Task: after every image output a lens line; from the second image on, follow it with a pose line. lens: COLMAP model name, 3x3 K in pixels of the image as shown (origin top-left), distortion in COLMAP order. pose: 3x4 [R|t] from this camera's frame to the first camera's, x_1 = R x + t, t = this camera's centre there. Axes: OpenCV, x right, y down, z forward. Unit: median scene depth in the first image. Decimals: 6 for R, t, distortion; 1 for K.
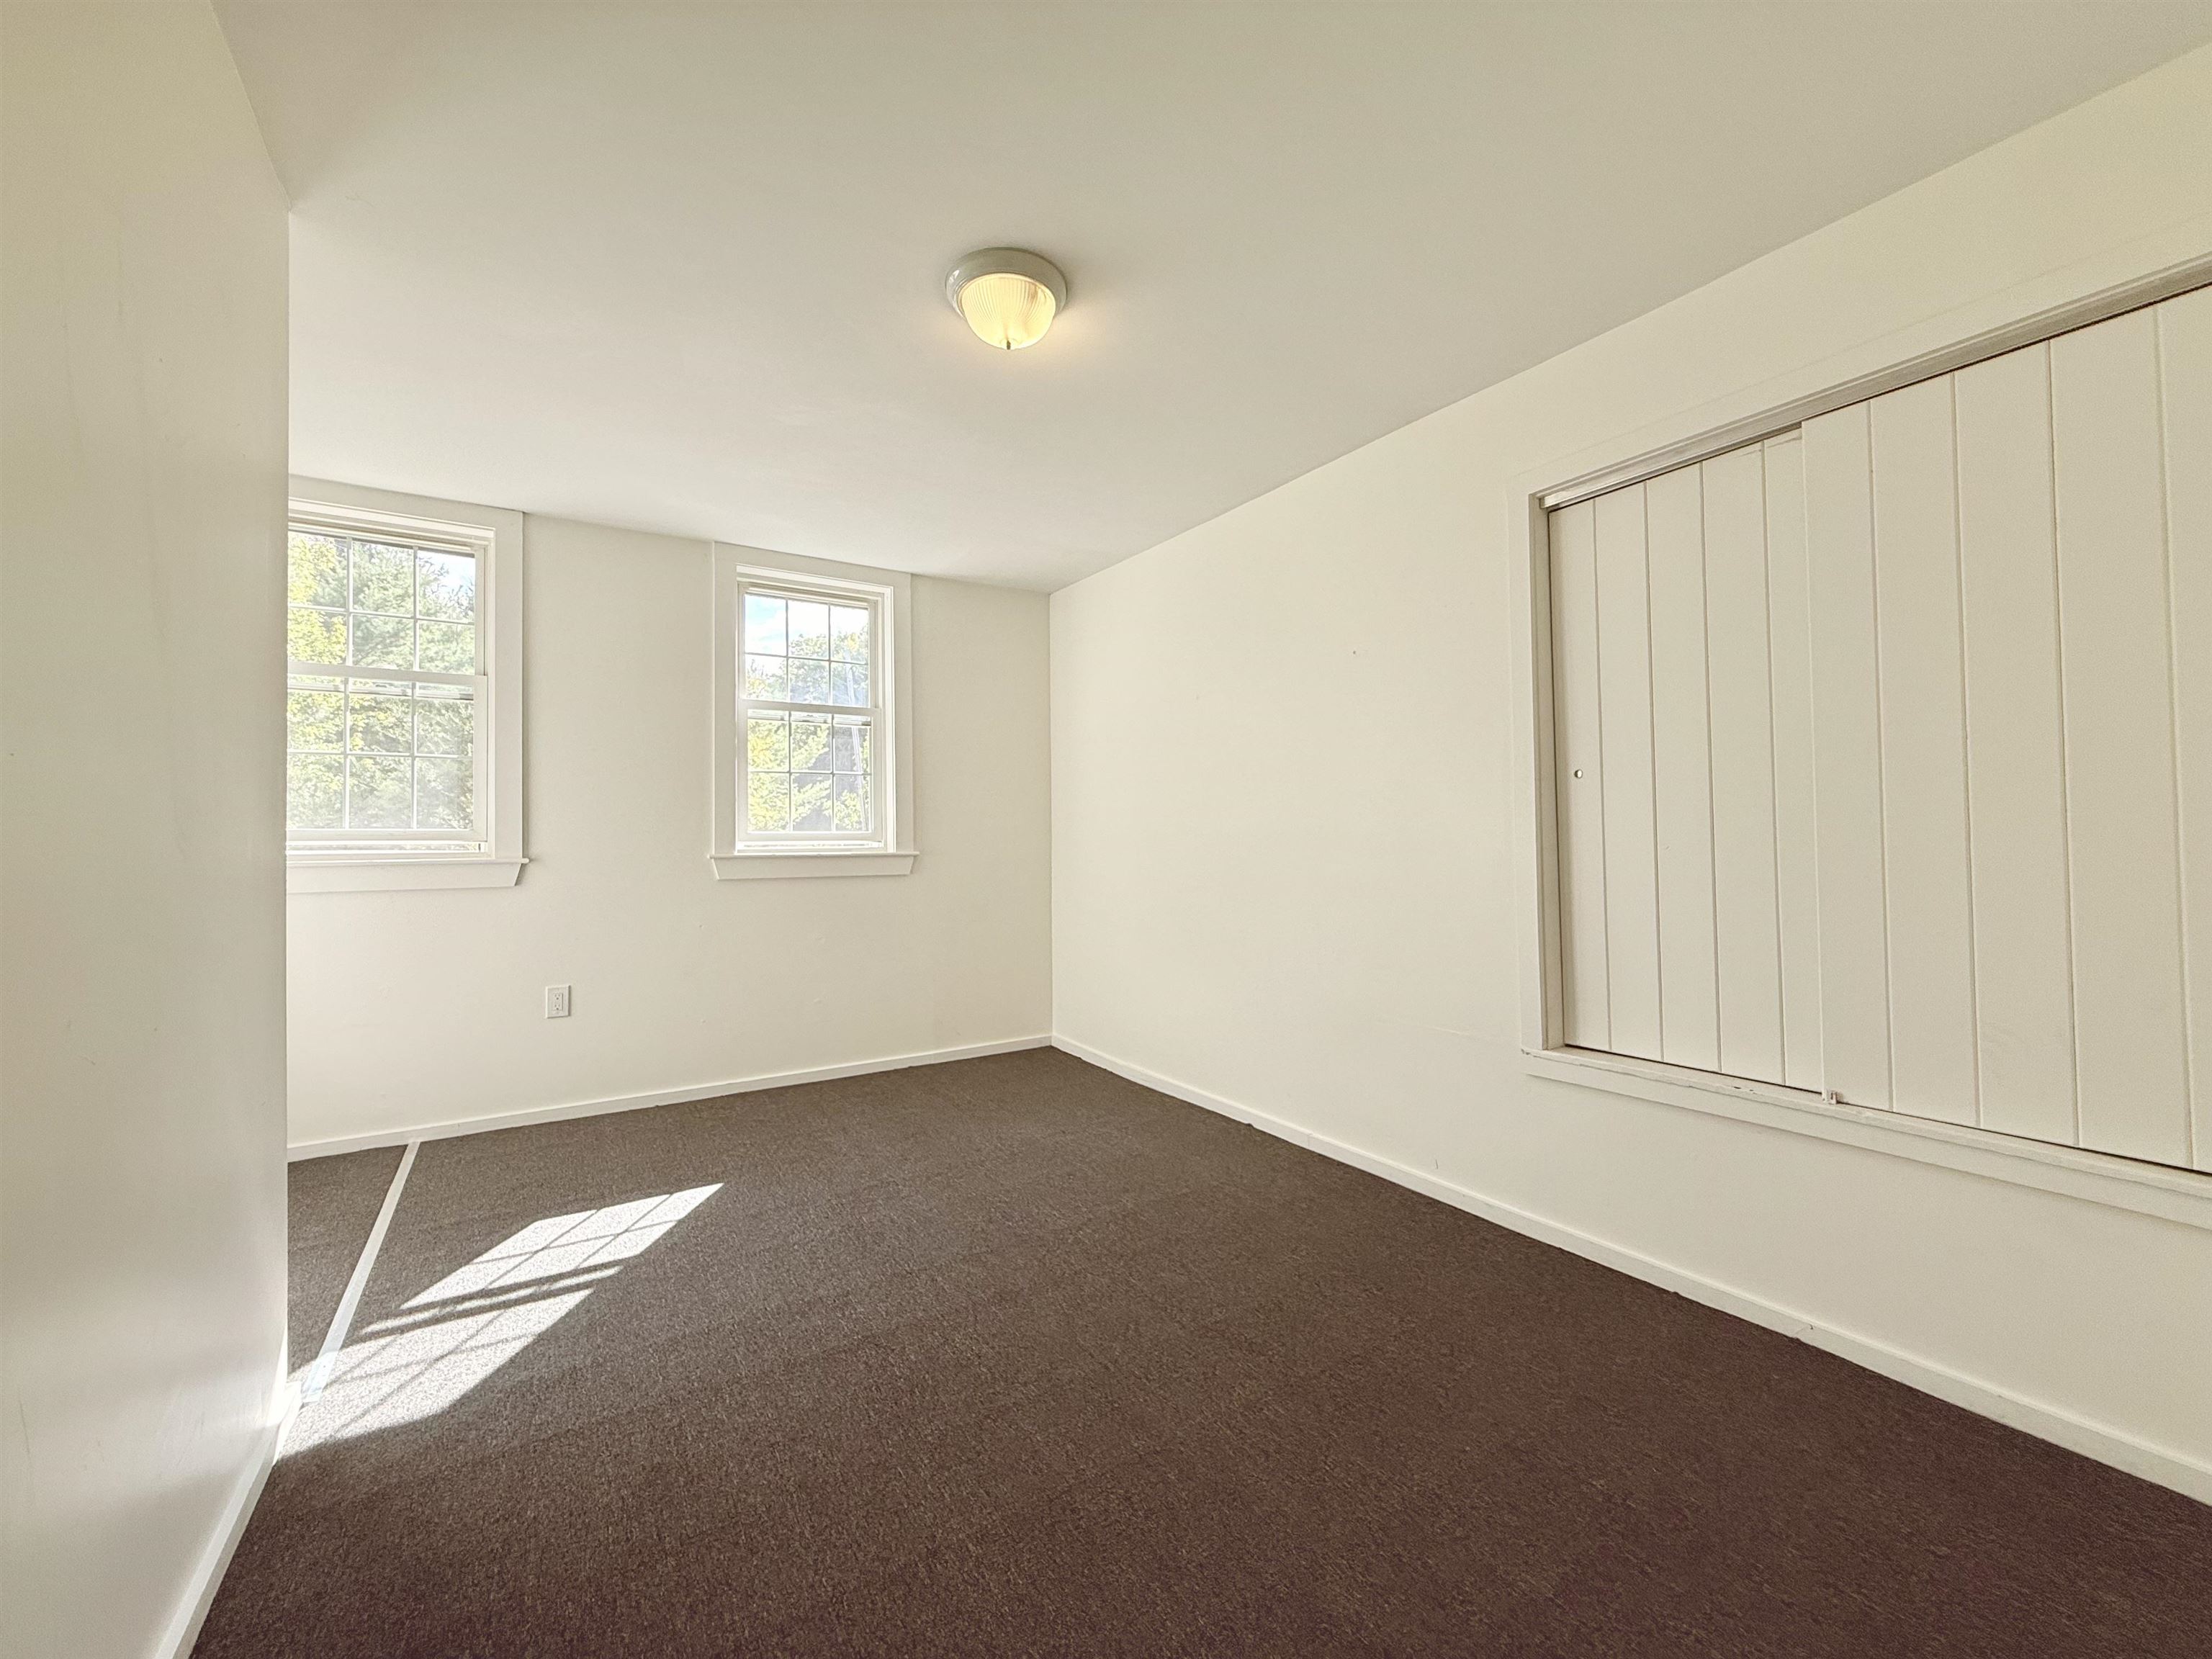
lens RADIAL K [[876.4, 0, 1101.0], [0, 876.4, 827.3], [0, 0, 1]] dist [-0.009762, 0.001490]
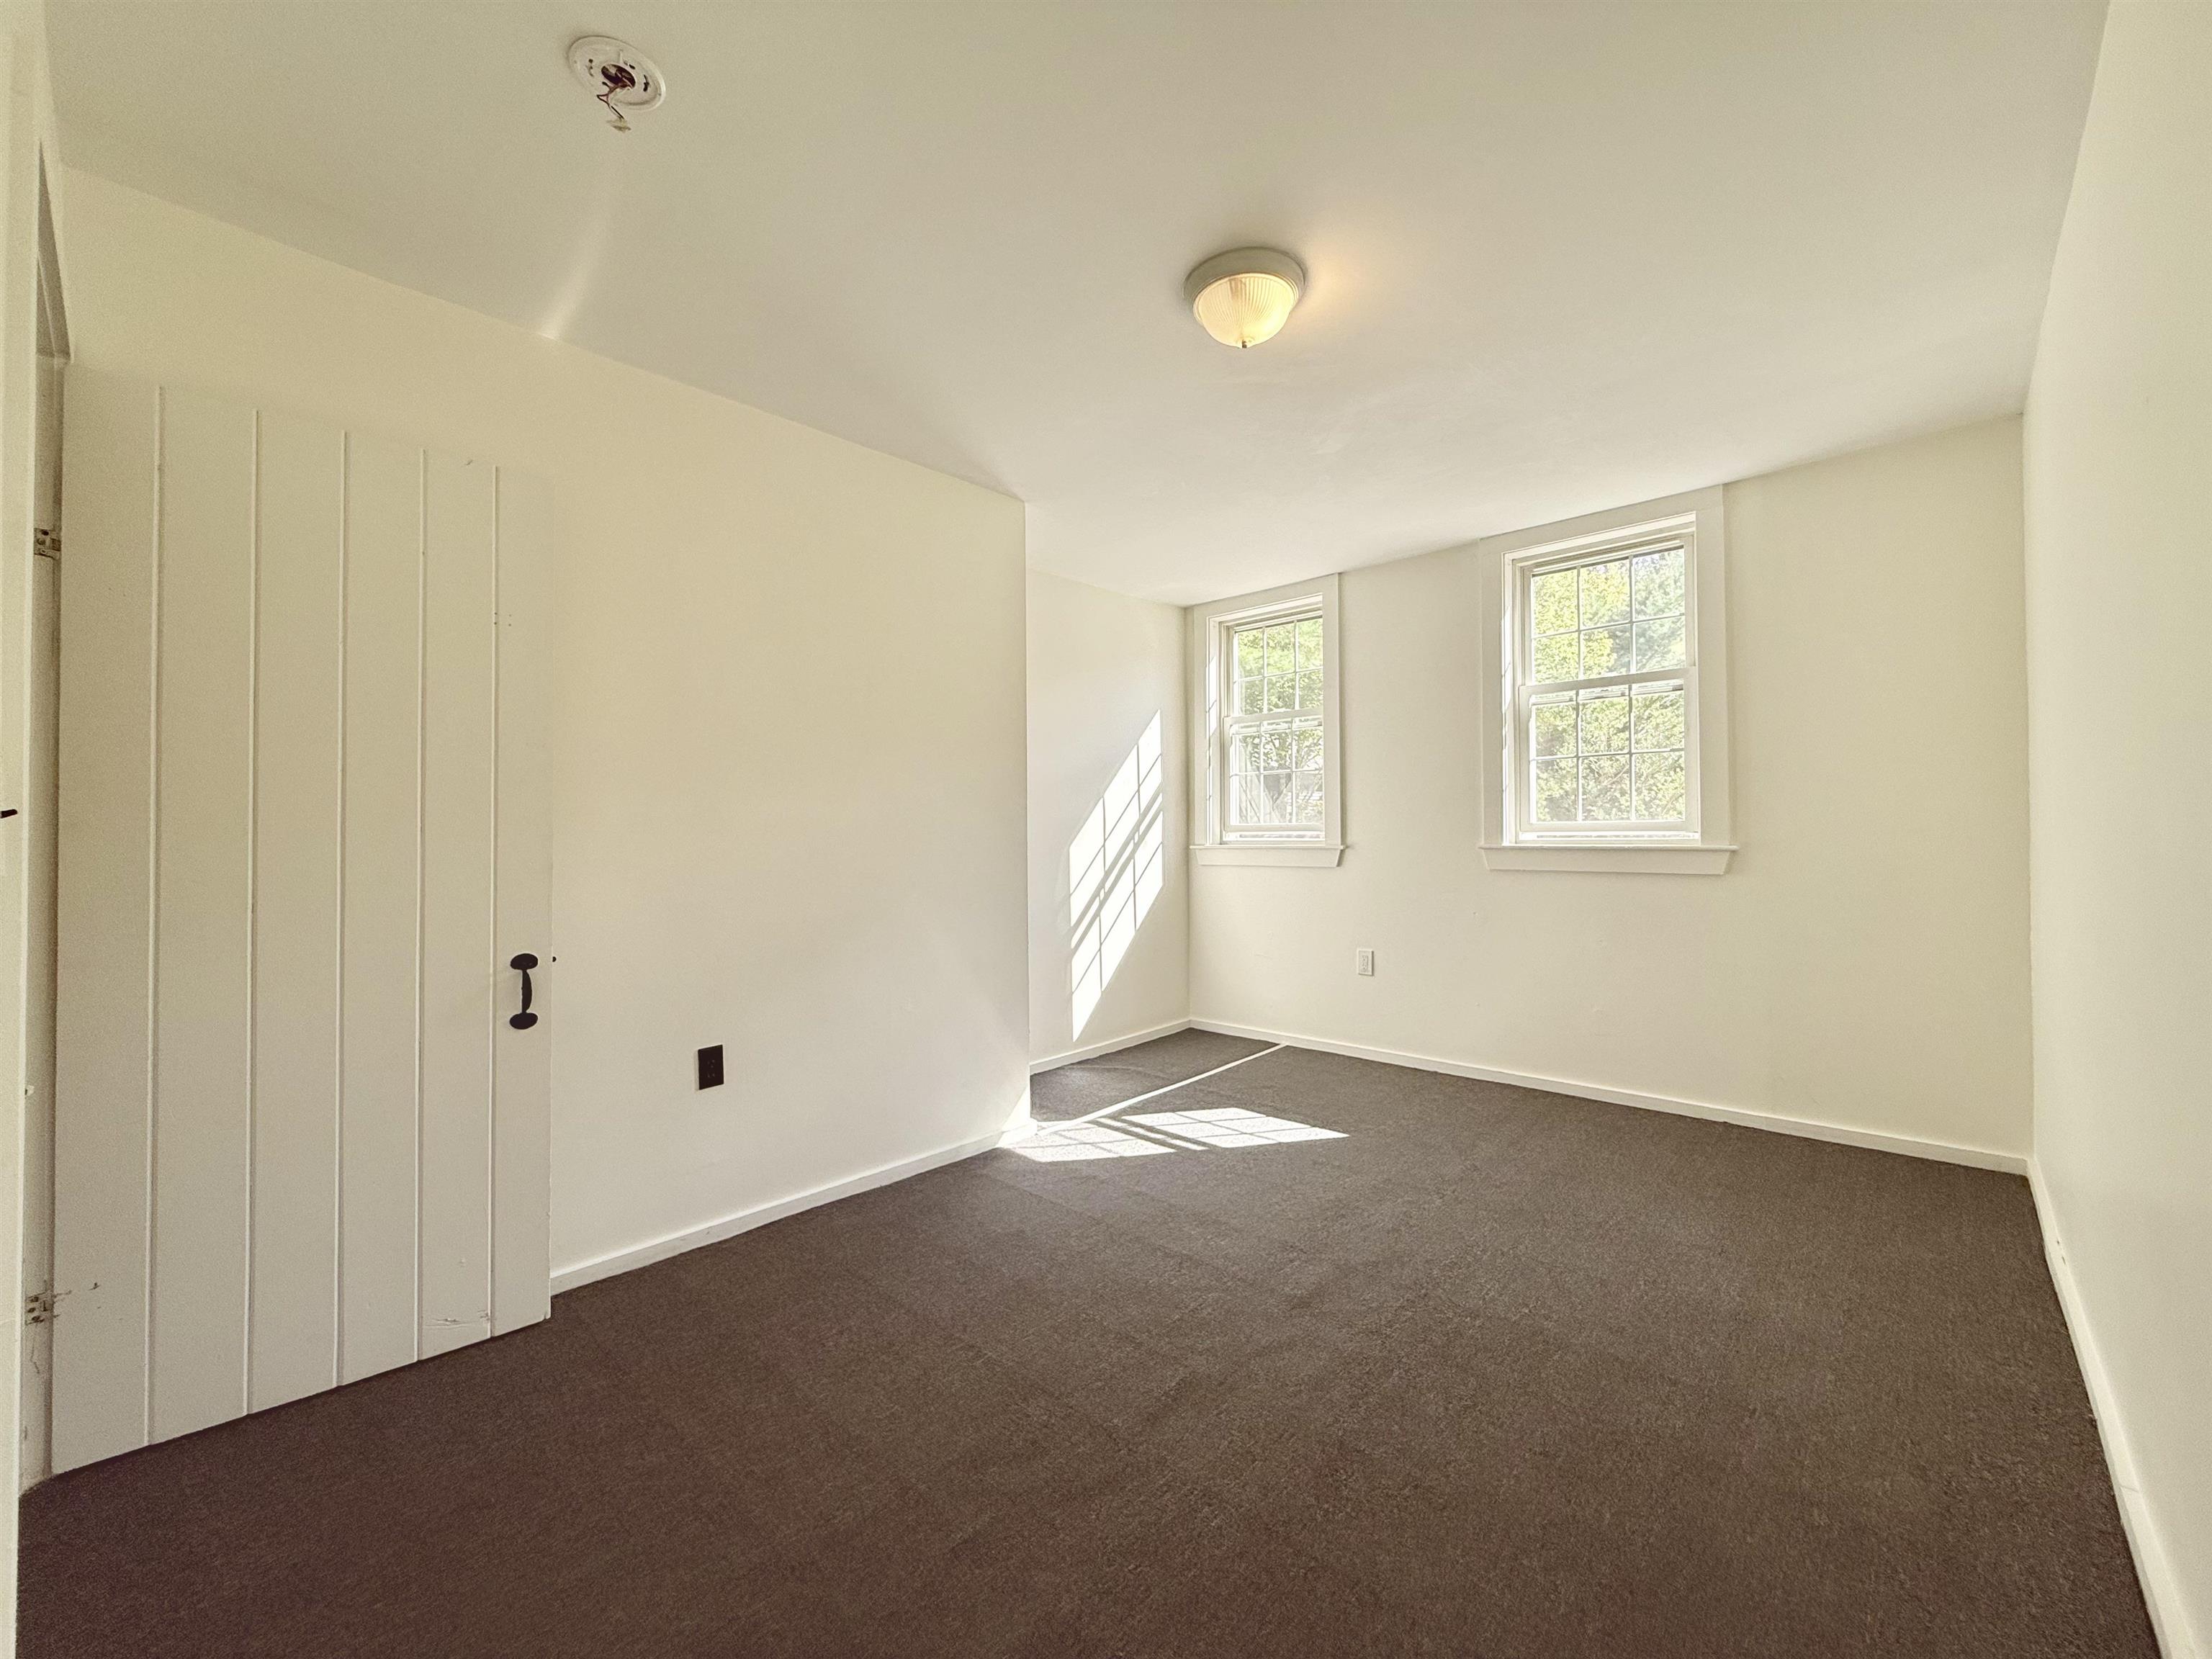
lens RADIAL K [[876.4, 0, 1100.0], [0, 876.4, 826.1], [0, 0, 1]] dist [-0.009762, 0.001490]
pose [[0.252866, -0.002331, -0.967498, 0.600014], [0.019257, 0.999811, 0.002624, -0.003221], [0.967310, -0.019294, 0.252864, 0.418470]]
